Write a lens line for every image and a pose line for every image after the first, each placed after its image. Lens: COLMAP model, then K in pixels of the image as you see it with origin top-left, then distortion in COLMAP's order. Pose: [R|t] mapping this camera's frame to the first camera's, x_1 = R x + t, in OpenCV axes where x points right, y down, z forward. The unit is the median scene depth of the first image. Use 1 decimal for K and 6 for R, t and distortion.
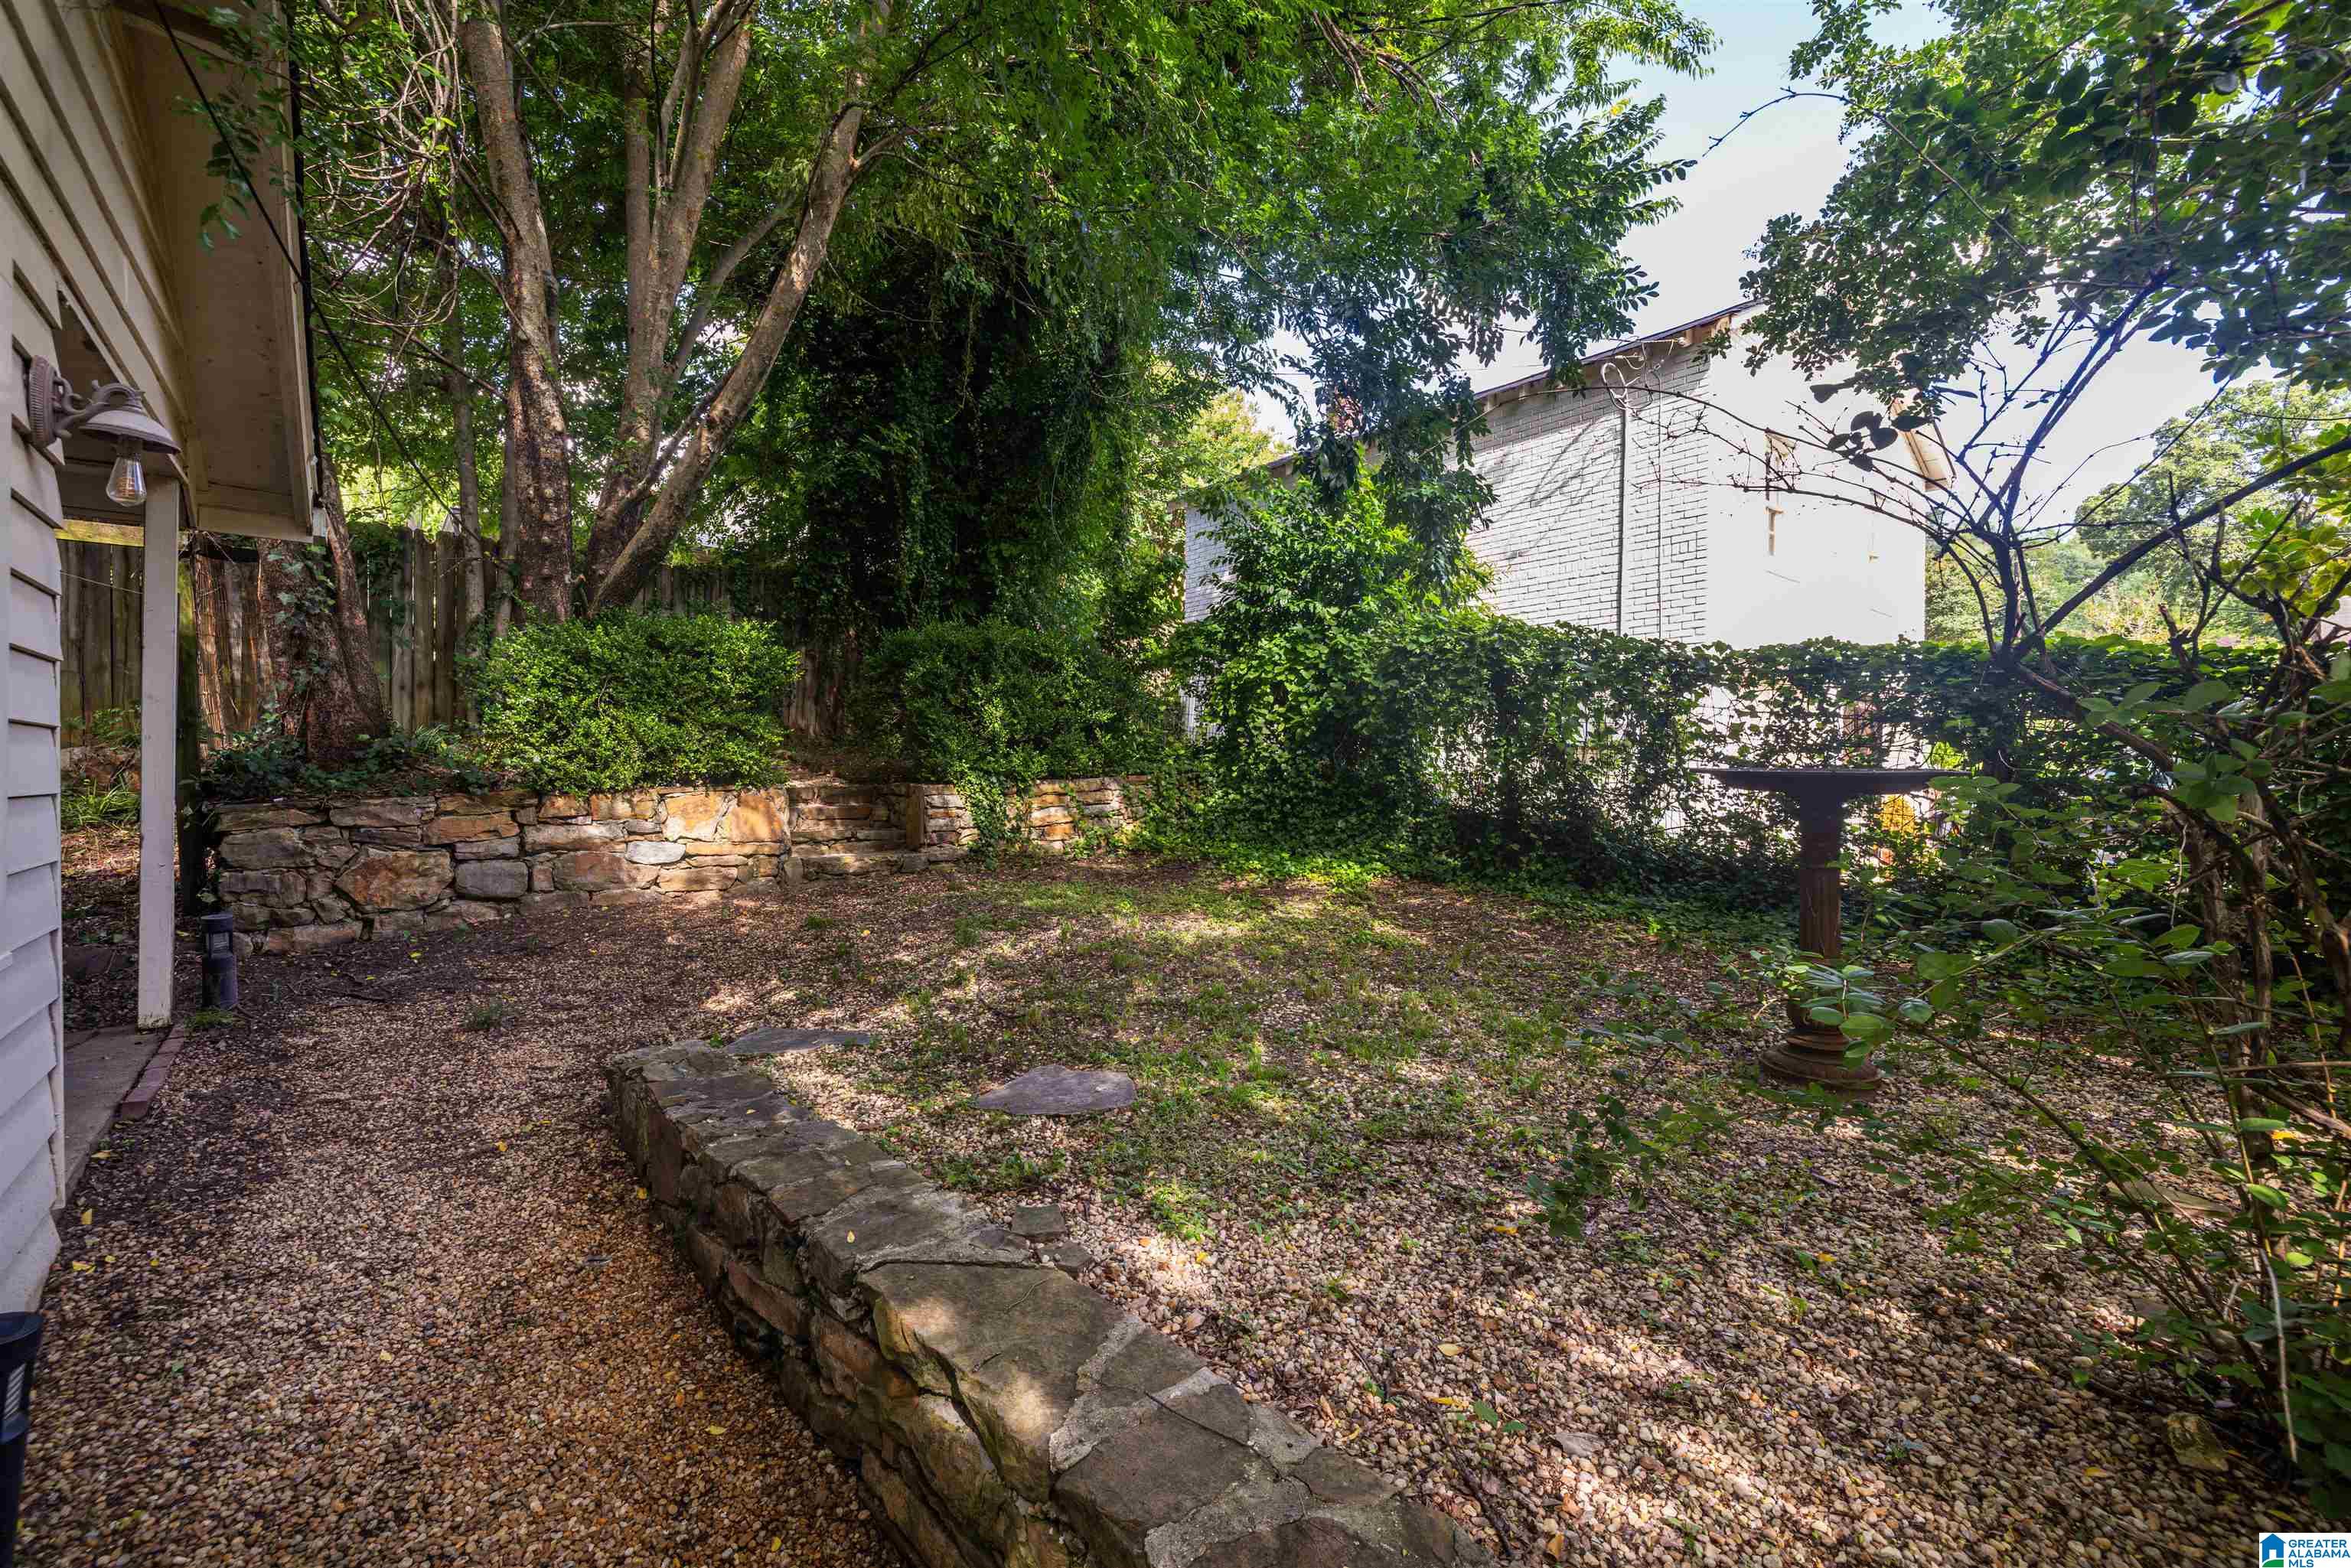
lens RADIAL K [[1016.2, 0, 1175.5], [0, 1016.2, 784.0], [0, 0, 1]] dist [0.001830, 0.000621]
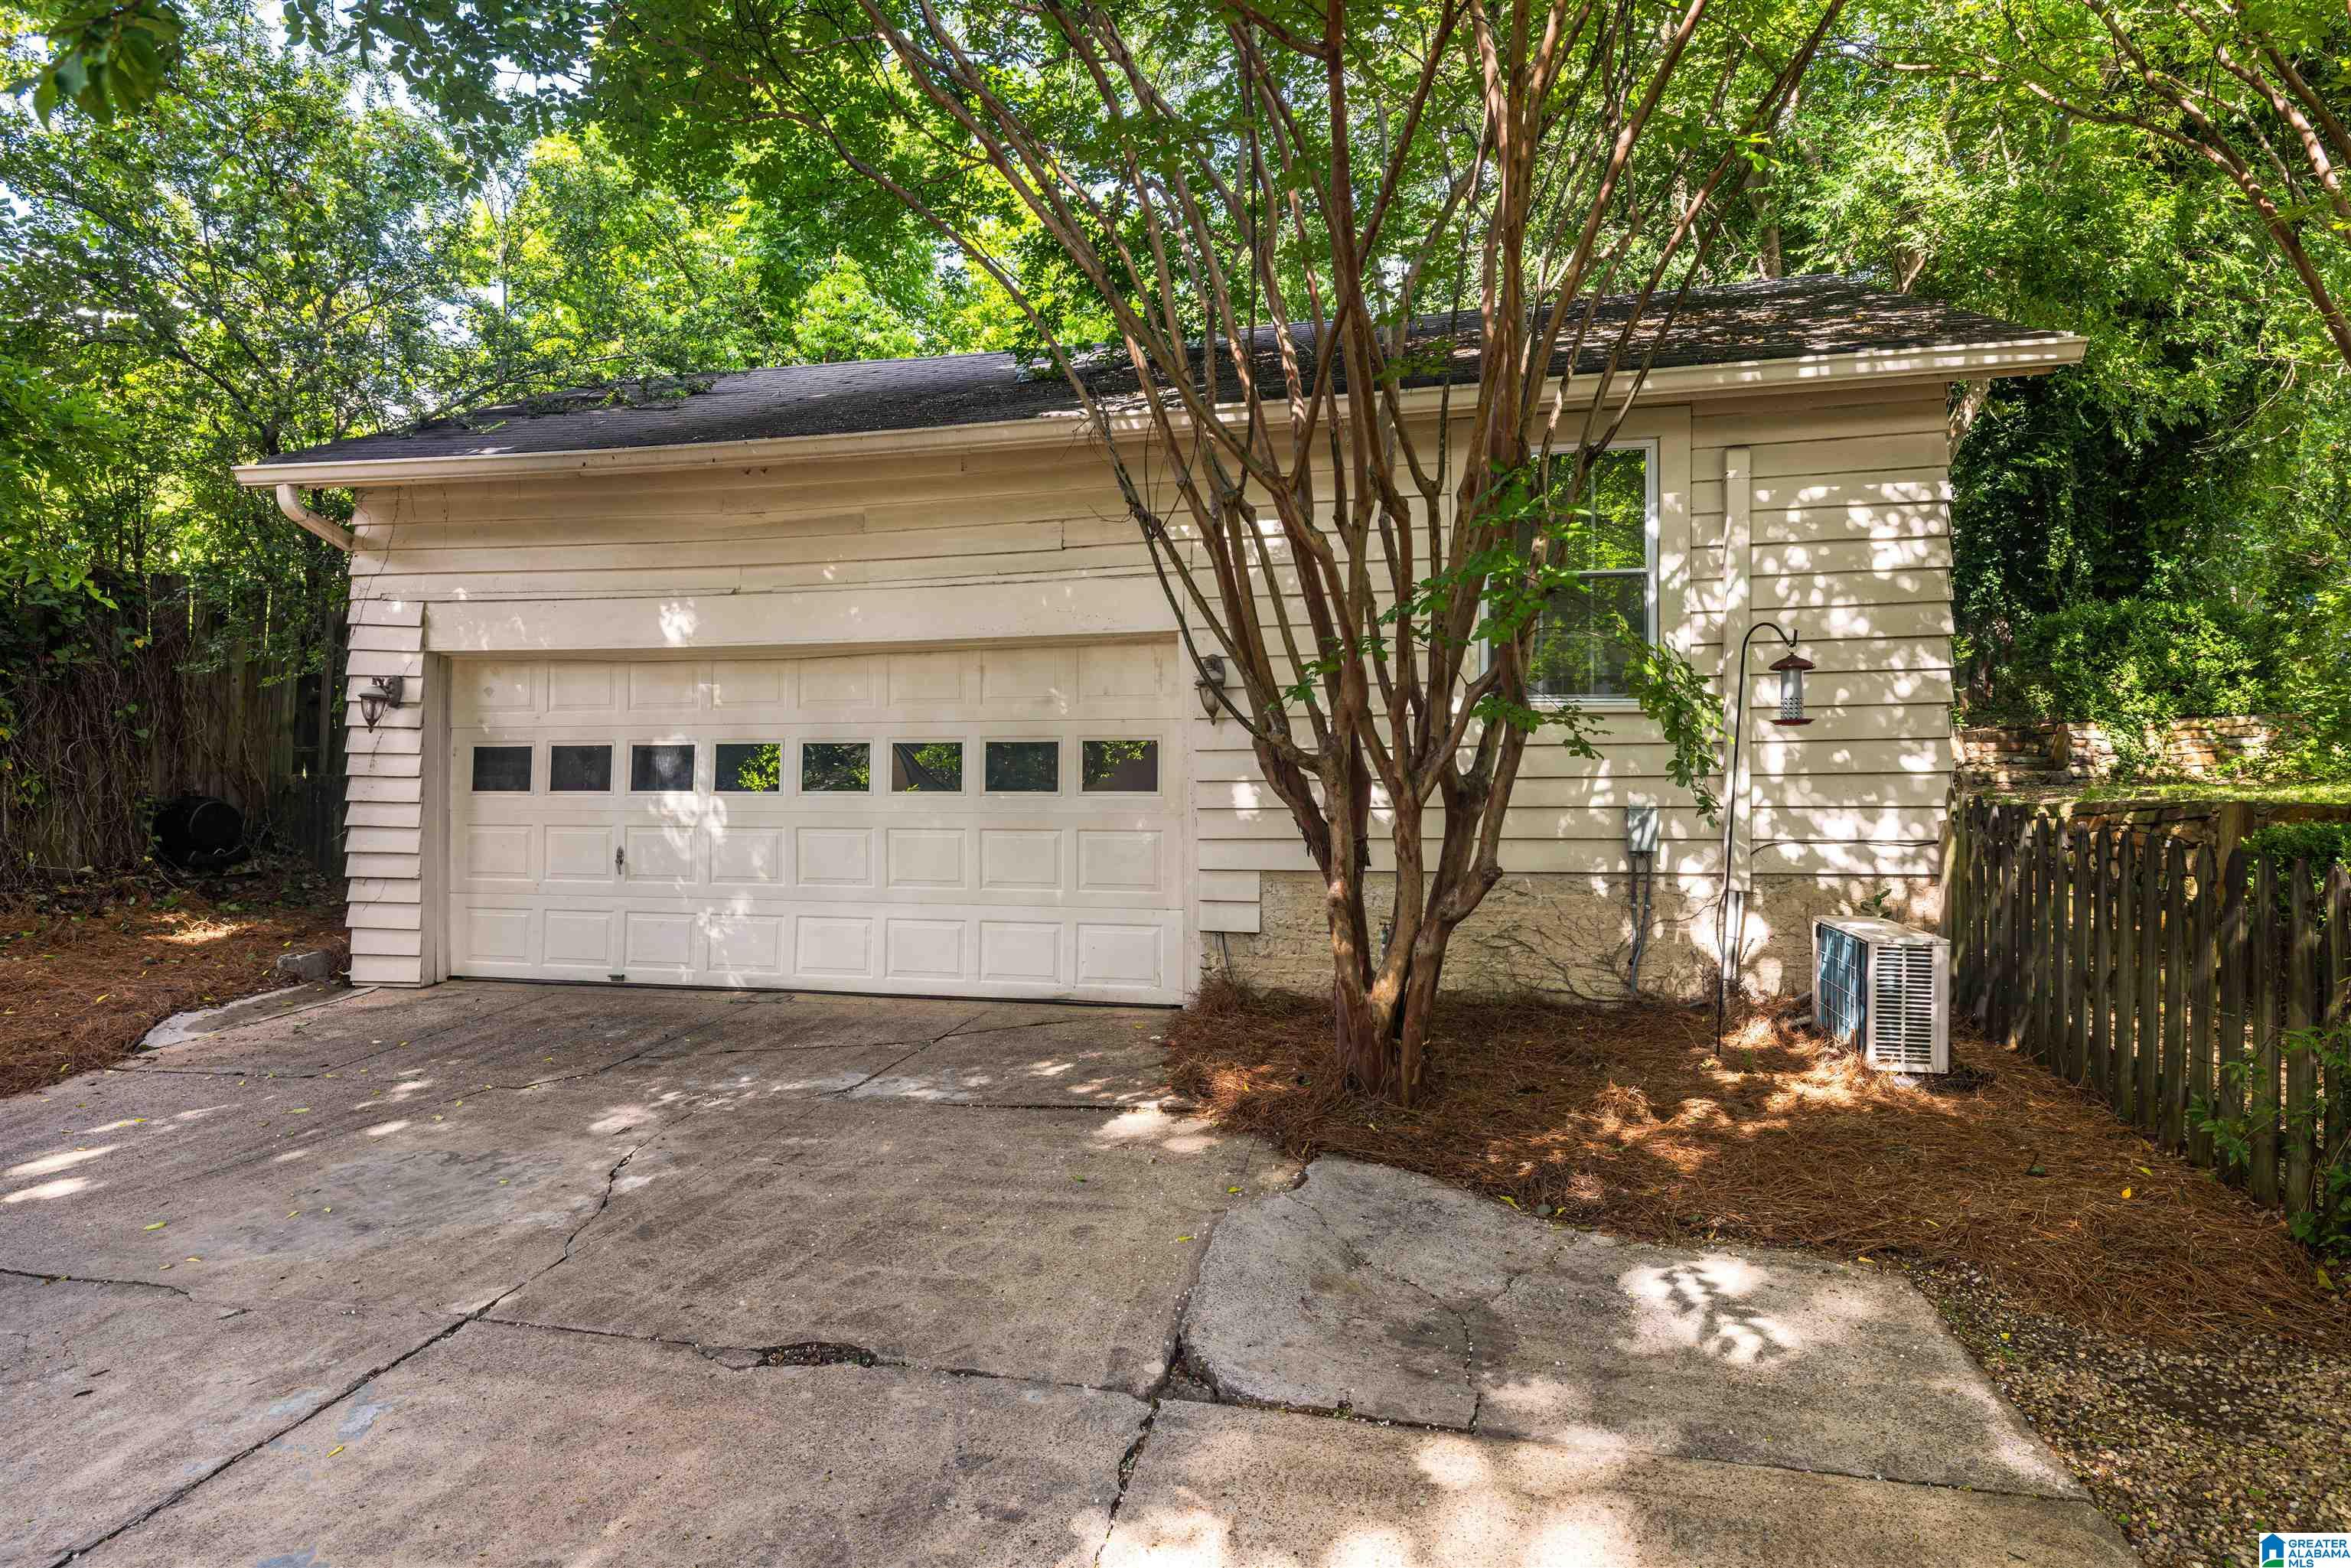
lens RADIAL K [[1289.5, 0, 1175.5], [0, 1289.5, 784.0], [0, 0, 1]] dist [-0.002258, -0.000699]
pose [[0.633640, -0.017060, -0.773440, 0.334822], [0.004126, 0.999817, -0.018673, 0.108825], [0.773617, 0.008640, 0.633594, -1.049818]]
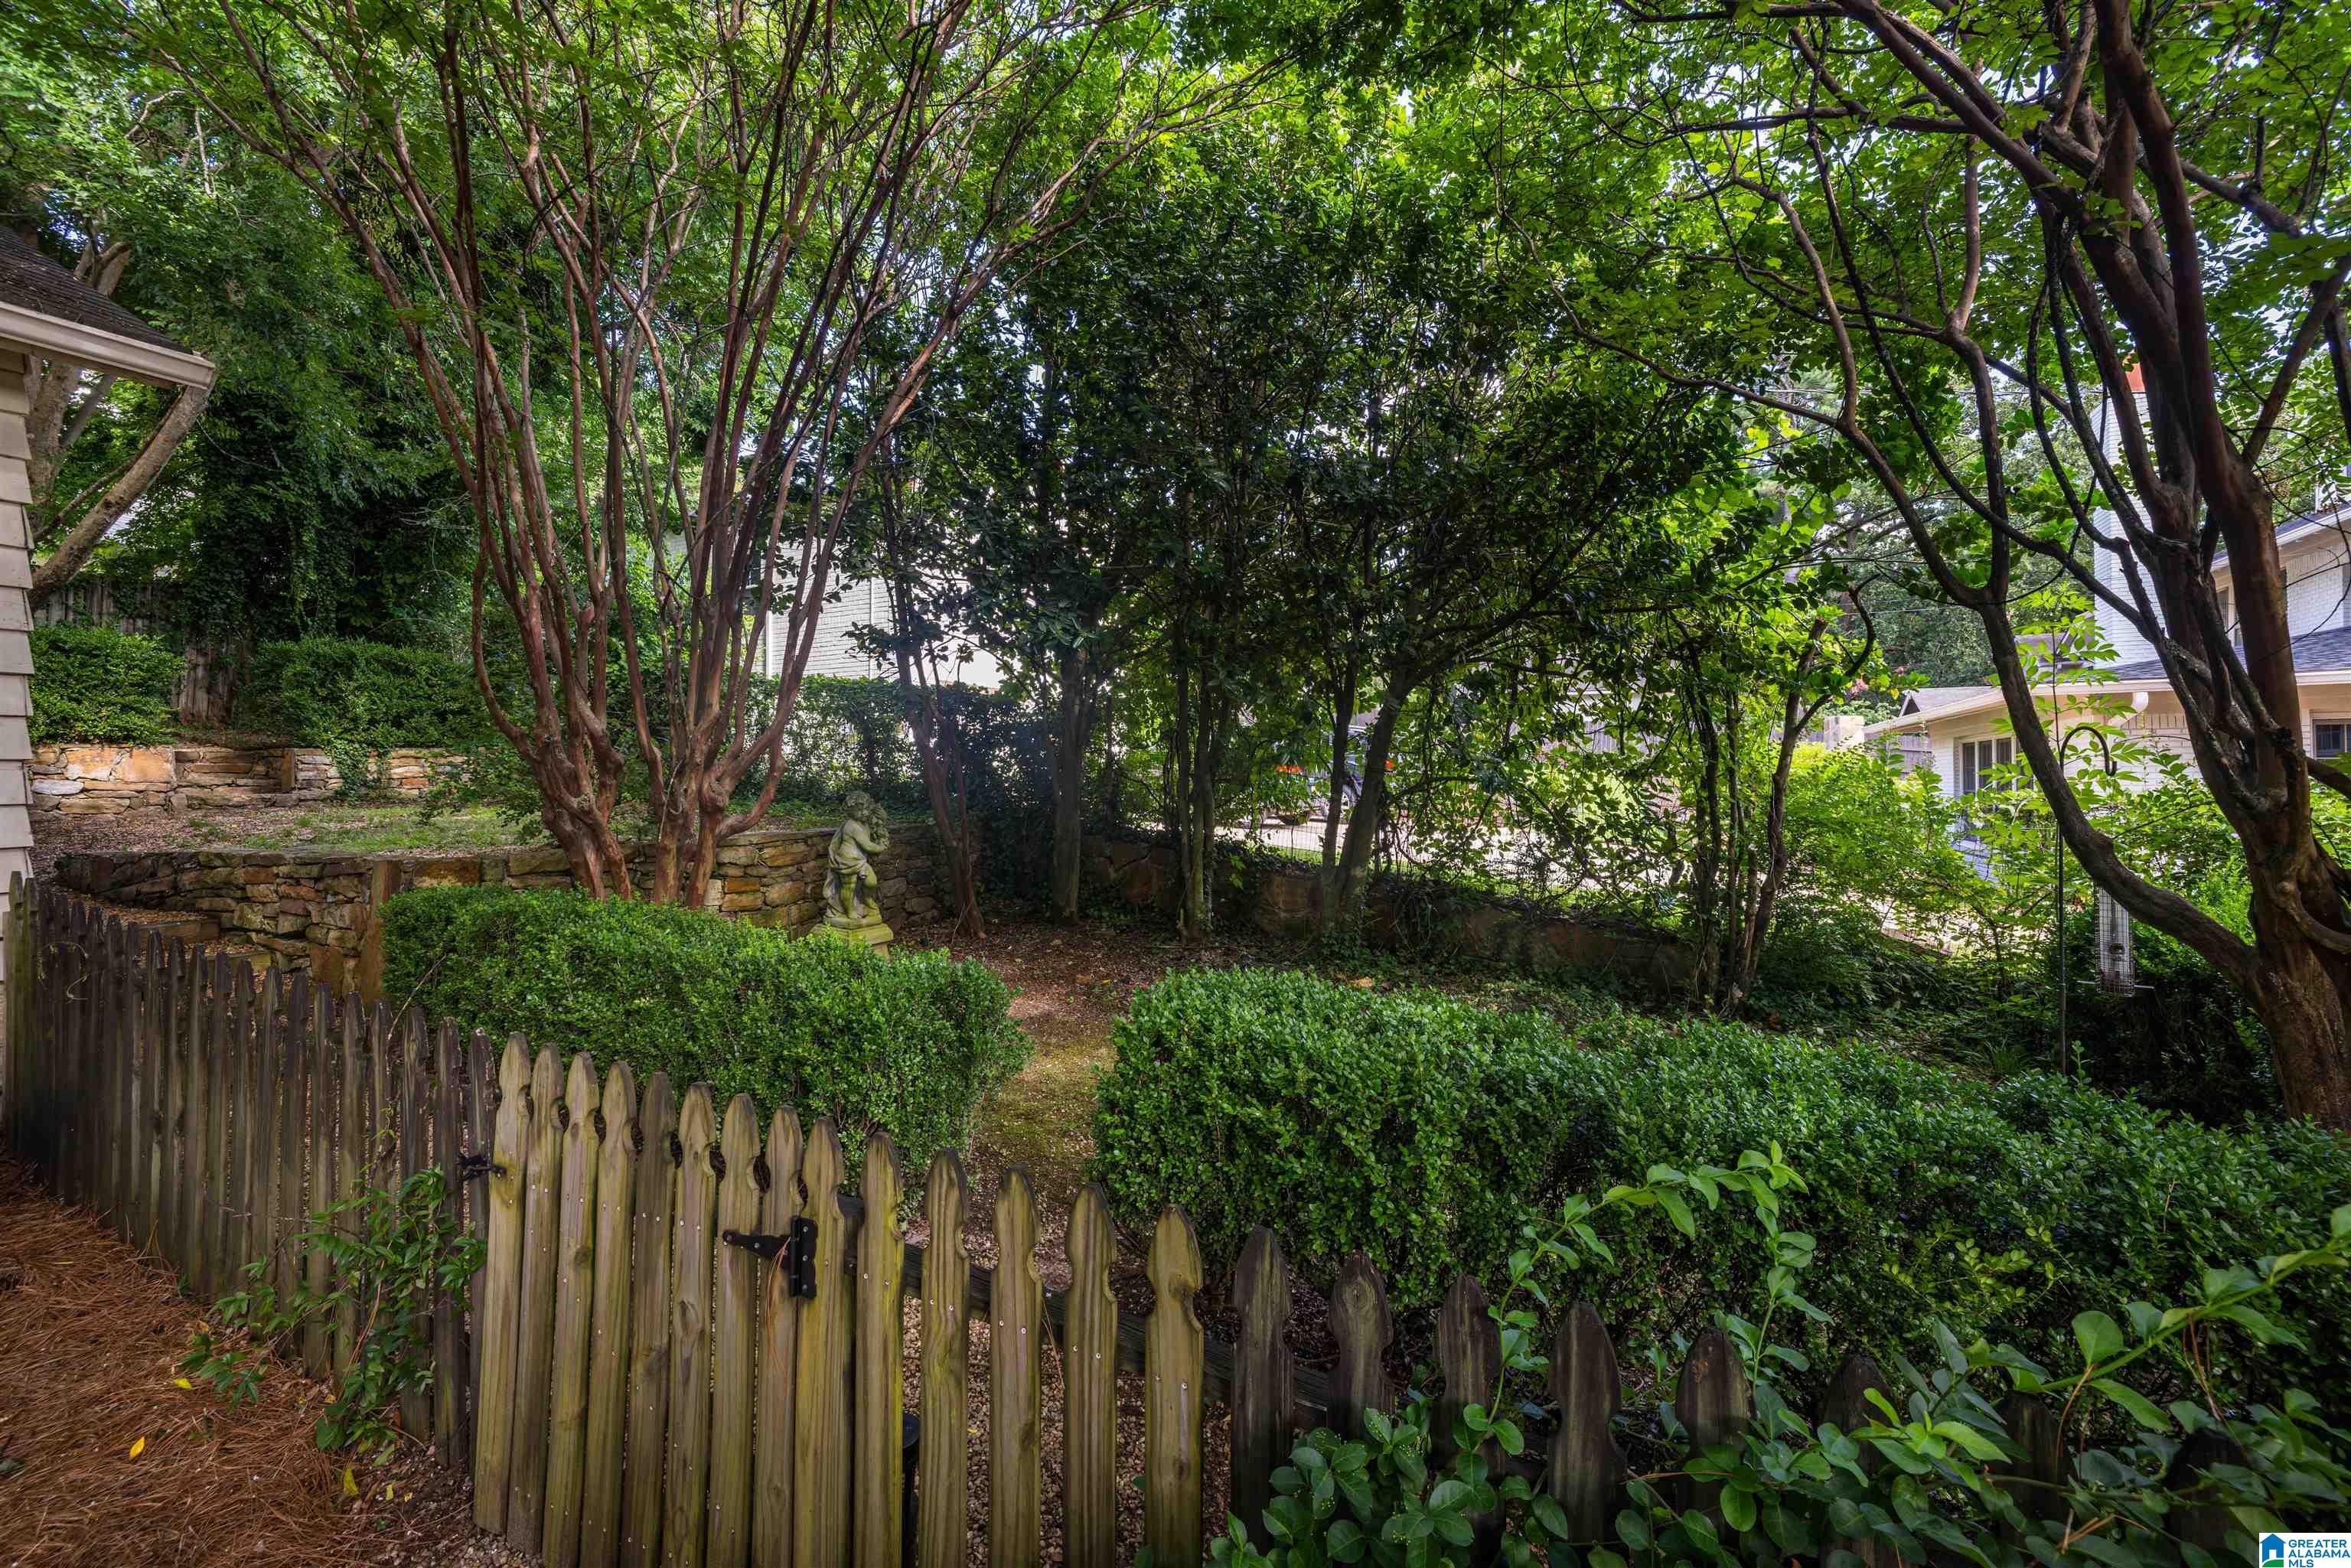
lens RADIAL K [[1016.2, 0, 1175.5], [0, 1016.2, 784.0], [0, 0, 1]] dist [0.001830, 0.000621]
pose [[0.919803, -0.002674, 0.392372, 0.345480], [0.004854, 0.999978, -0.004563, 0.064940], [-0.392351, 0.006102, 0.919795, -0.857563]]
